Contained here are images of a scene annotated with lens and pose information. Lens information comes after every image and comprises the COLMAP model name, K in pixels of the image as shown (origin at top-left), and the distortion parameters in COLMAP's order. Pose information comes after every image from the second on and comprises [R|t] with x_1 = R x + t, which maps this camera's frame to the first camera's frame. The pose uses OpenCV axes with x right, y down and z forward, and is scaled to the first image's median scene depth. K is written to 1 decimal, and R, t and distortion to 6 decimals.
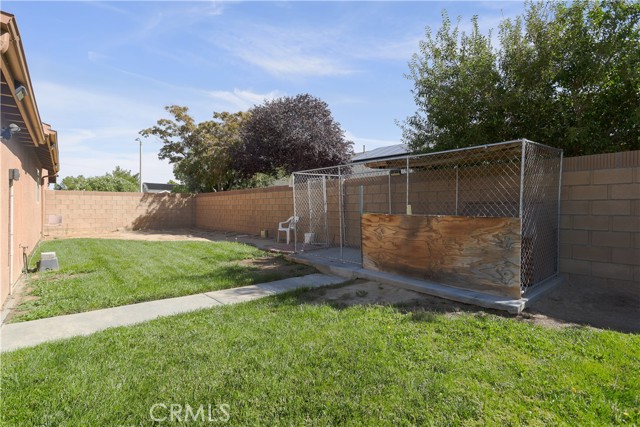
lens RADIAL K [[312.9, 0, 320.0], [0, 312.9, 213.5], [0, 0, 1]] dist [-0.003636, -0.000153]
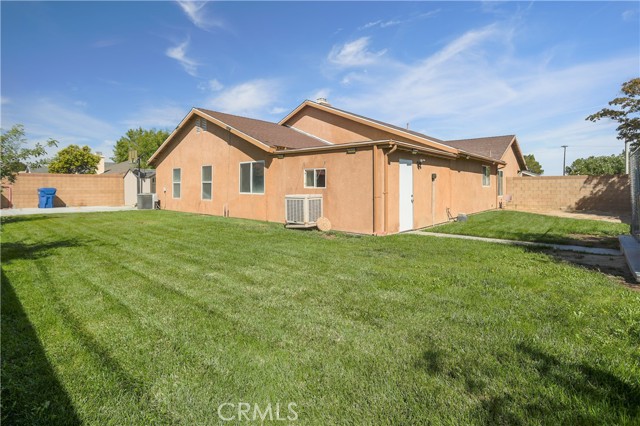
lens RADIAL K [[312.9, 0, 320.0], [0, 312.9, 213.0], [0, 0, 1]] dist [-0.003636, -0.000153]
pose [[0.184378, 0.072680, -0.980165, 0.200244], [-0.018647, 0.997341, 0.070446, 0.002642], [0.982679, 0.005289, 0.185243, -0.059313]]
